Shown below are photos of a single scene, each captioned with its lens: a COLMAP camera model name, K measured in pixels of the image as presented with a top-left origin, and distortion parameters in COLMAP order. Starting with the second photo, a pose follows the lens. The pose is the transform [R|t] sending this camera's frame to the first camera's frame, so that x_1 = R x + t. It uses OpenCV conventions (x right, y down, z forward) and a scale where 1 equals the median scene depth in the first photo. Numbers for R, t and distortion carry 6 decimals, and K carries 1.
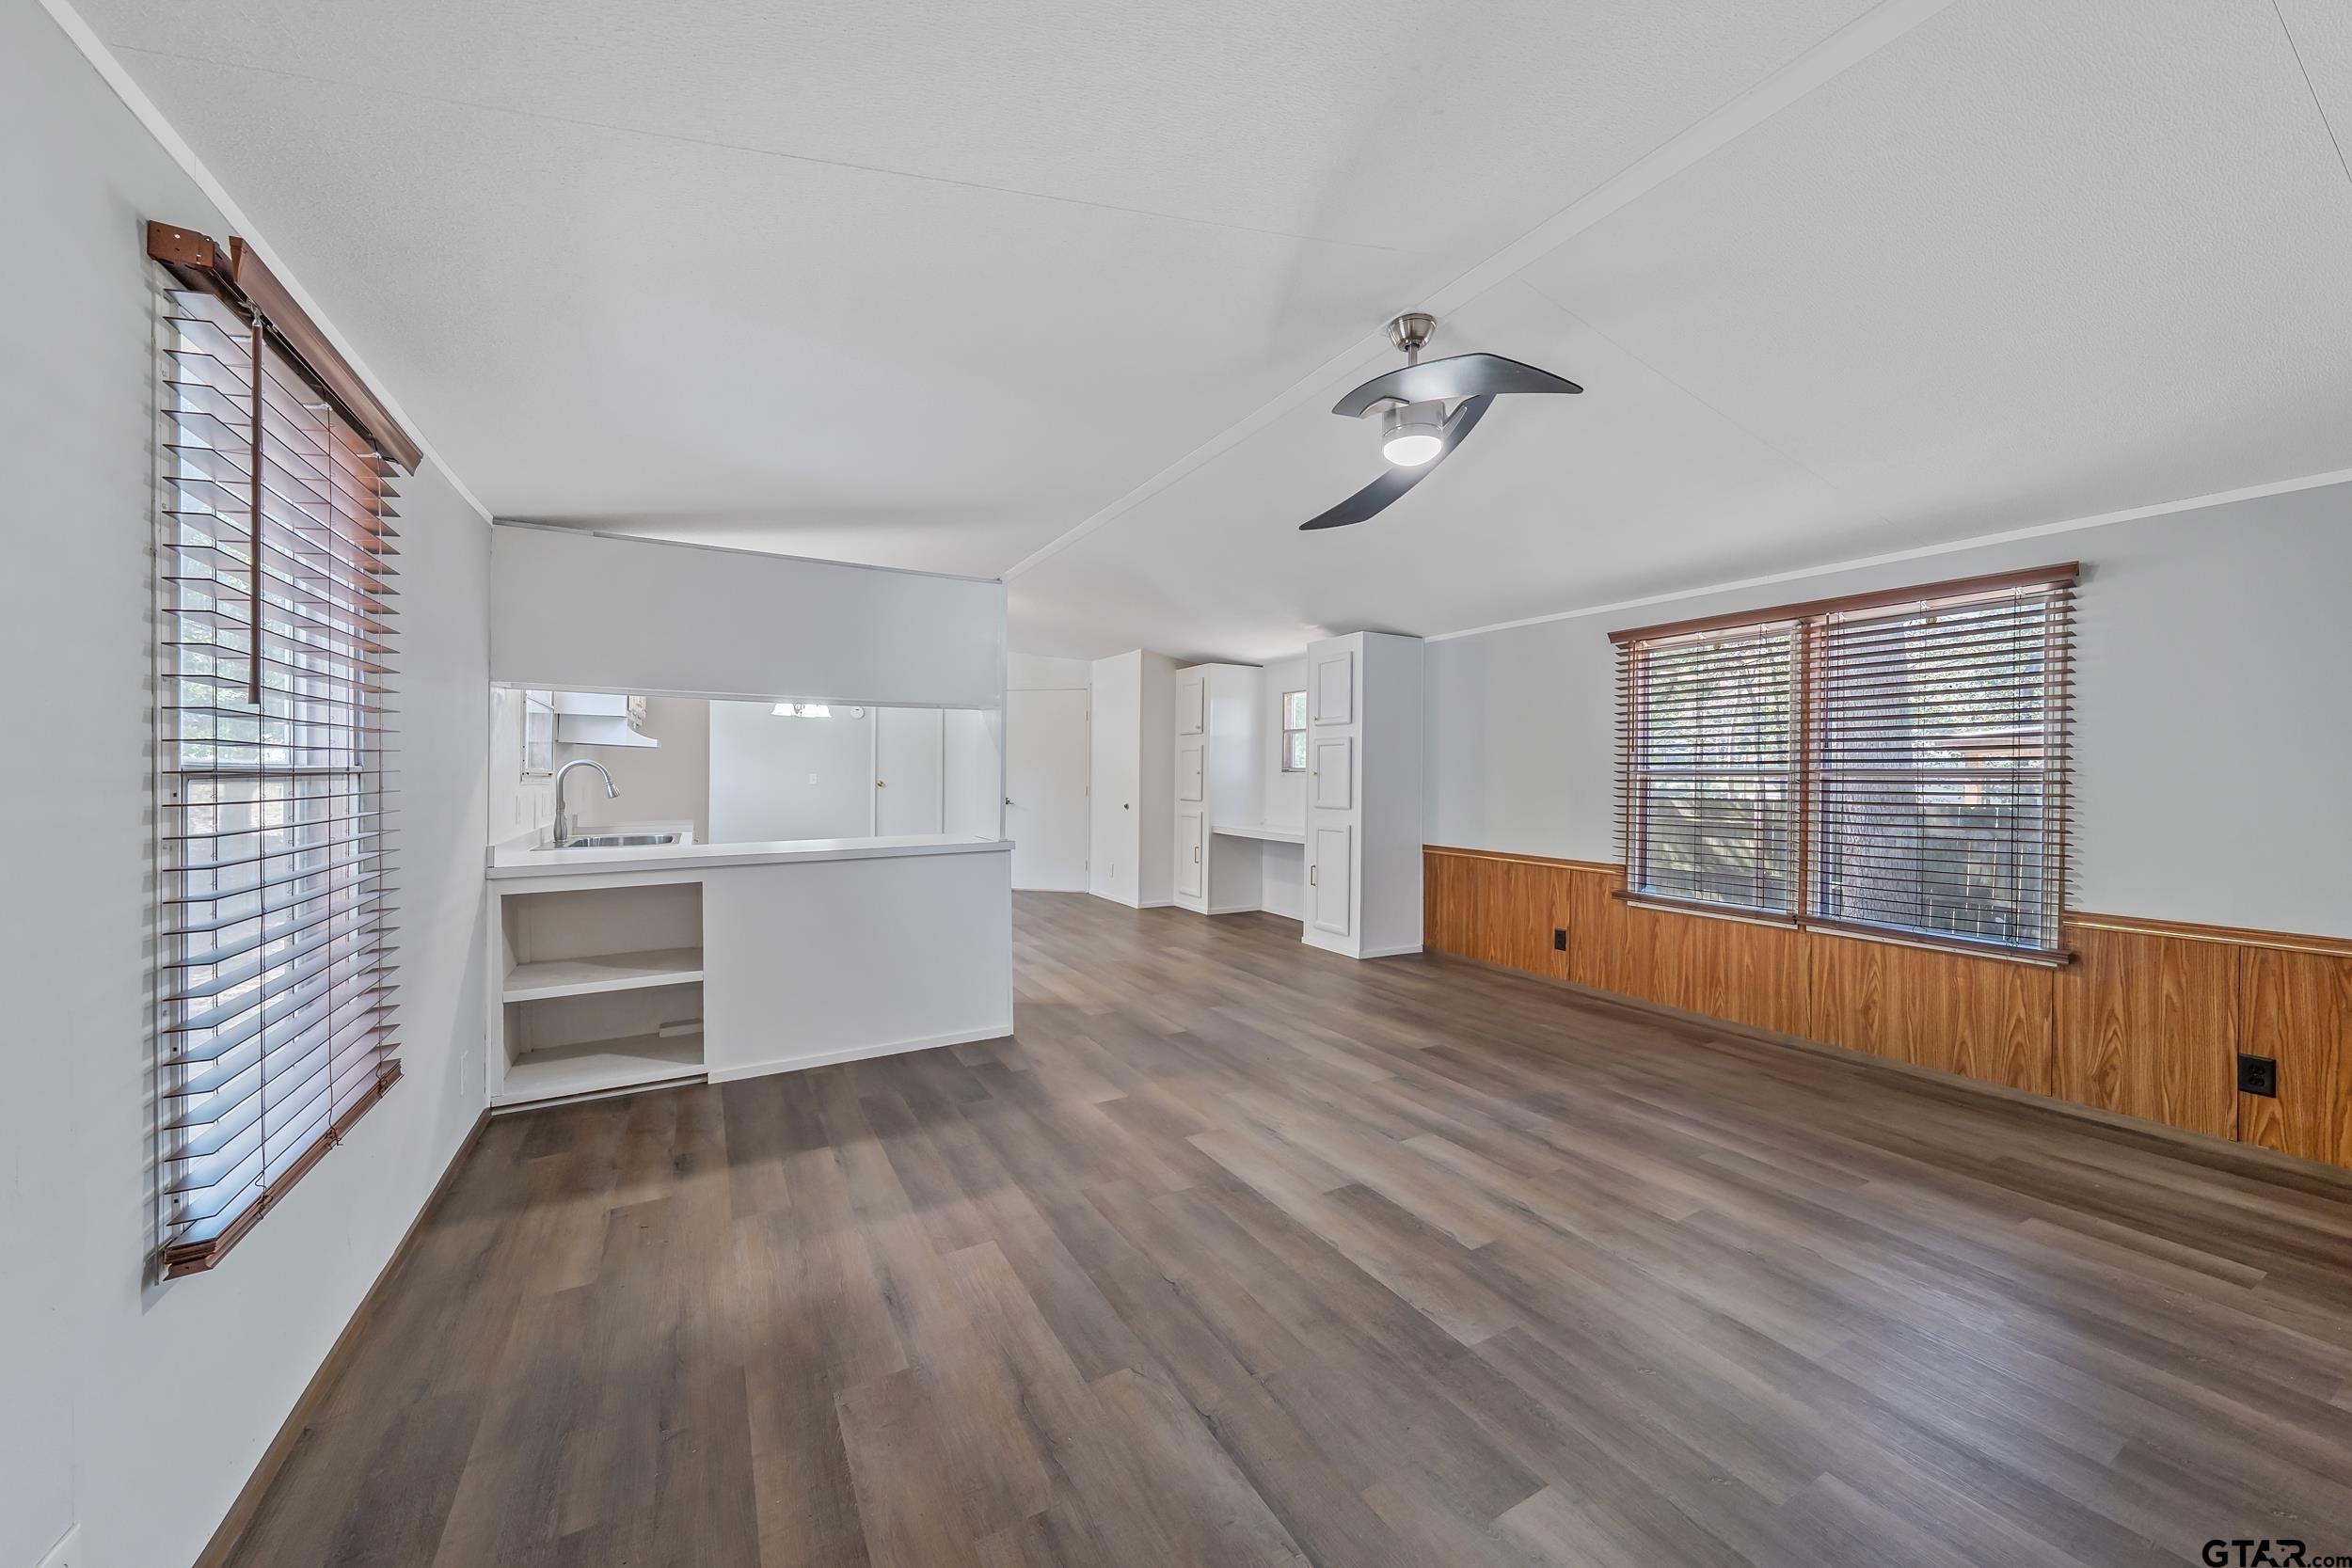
lens RADIAL K [[869.0, 0, 1179.1], [0, 869.0, 777.1], [0, 0, 1]] dist [-0.000571, -0.000096]
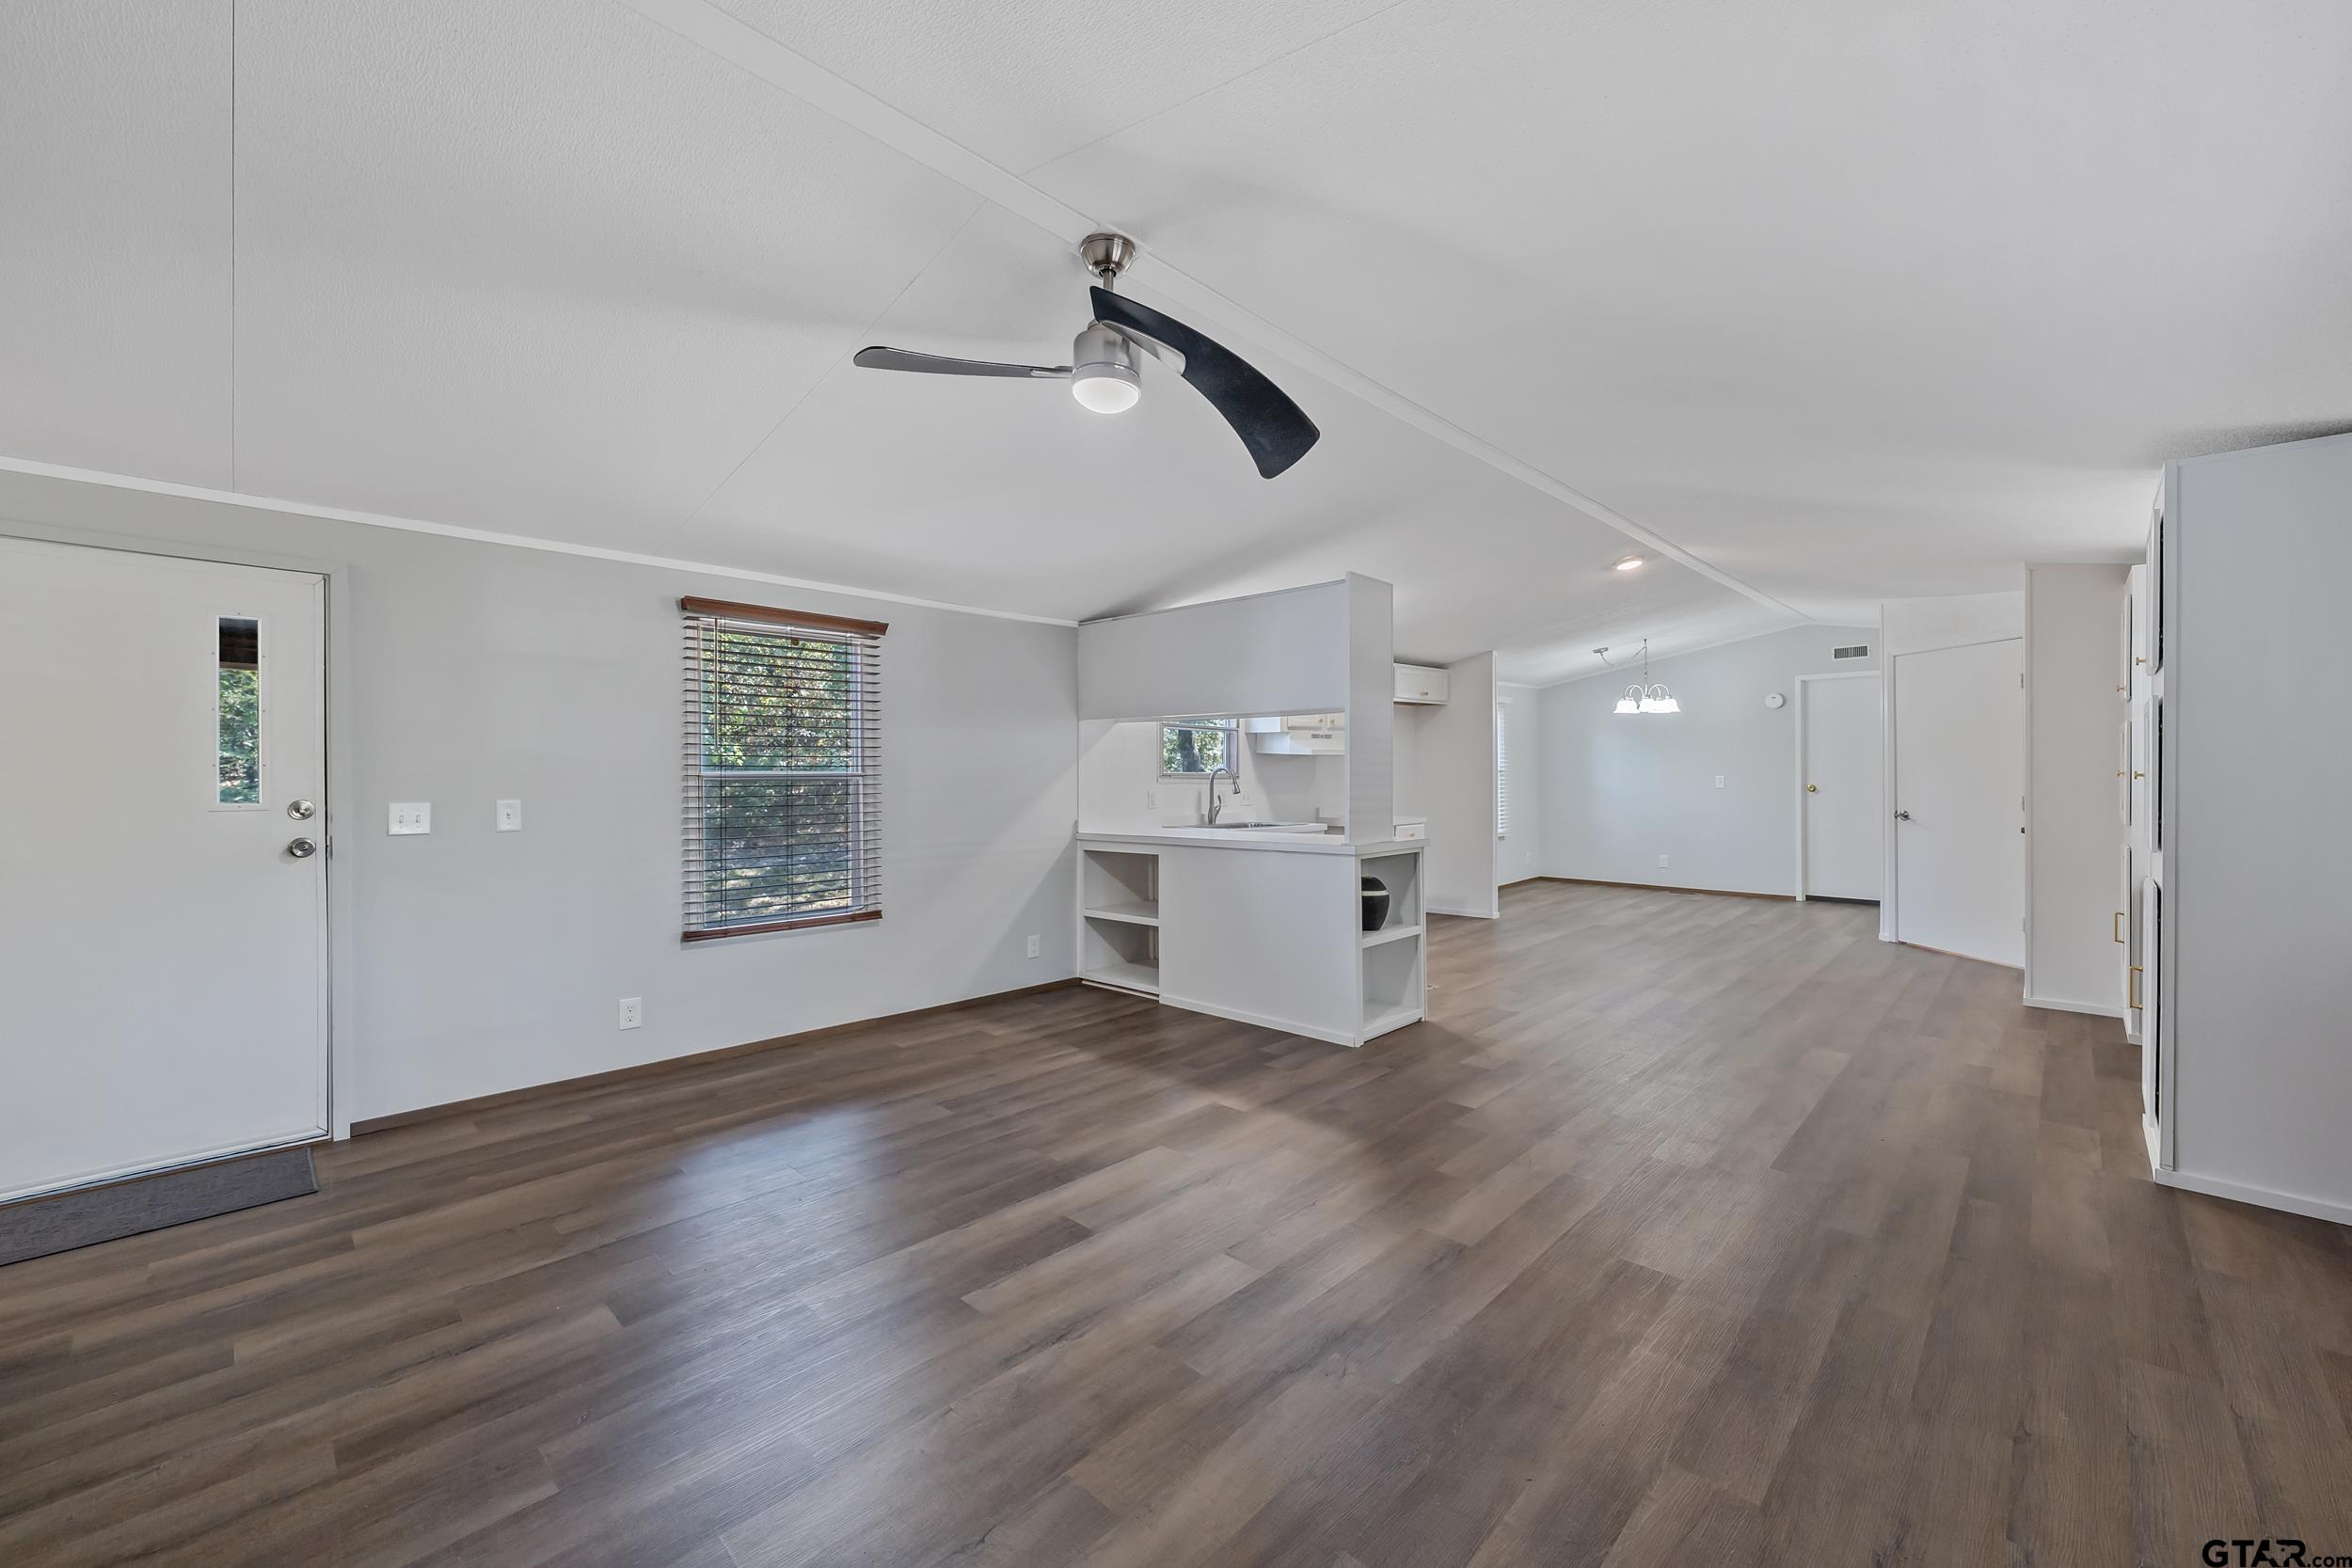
lens RADIAL K [[923.8, 0, 1177.7], [0, 923.8, 772.9], [0, 0, 1]] dist [0.001188, 0.000009]
pose [[0.289069, -0.002906, -0.957304, 0.686257], [-0.002714, 0.999989, -0.003855, -0.002377], [0.957305, 0.003713, 0.289057, 0.482103]]
